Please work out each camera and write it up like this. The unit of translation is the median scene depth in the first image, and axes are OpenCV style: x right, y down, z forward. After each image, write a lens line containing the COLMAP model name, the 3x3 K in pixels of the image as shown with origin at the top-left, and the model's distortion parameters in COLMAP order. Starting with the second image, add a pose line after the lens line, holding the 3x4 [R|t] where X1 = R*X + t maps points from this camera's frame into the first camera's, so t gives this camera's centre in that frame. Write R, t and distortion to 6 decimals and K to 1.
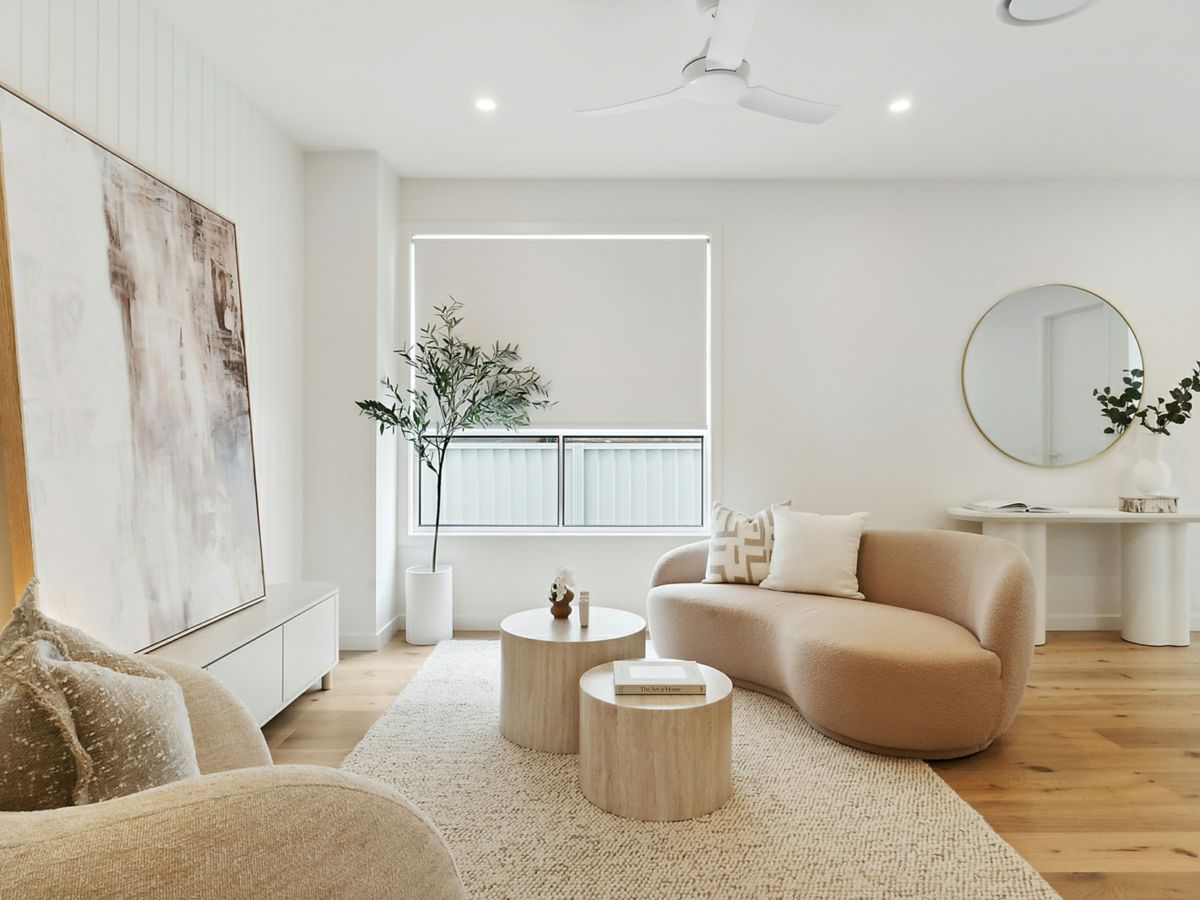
lens RADIAL K [[718.5, 0, 600.0], [0, 718.5, 450.0], [0, 0, 1]] dist [-0.005271, -0.001460]
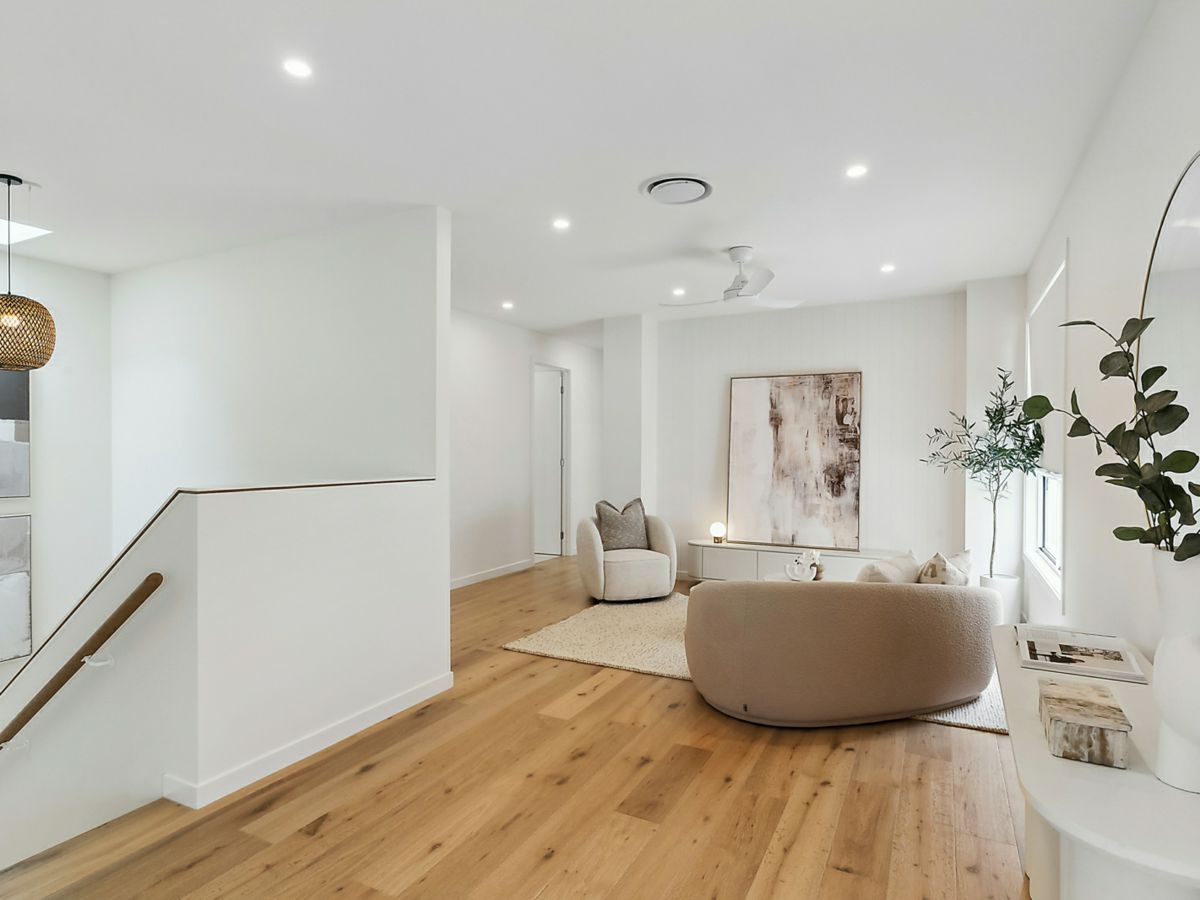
lens RADIAL K [[667.7, 0, 596.5], [0, 667.7, 434.0], [0, 0, 1]] dist [-0.000093, 0.001006]
pose [[-0.464960, -0.009892, -0.885277, 1.798461], [-0.002578, 0.999948, -0.009820, -0.124623], [0.885328, -0.002284, -0.464961, 1.376753]]
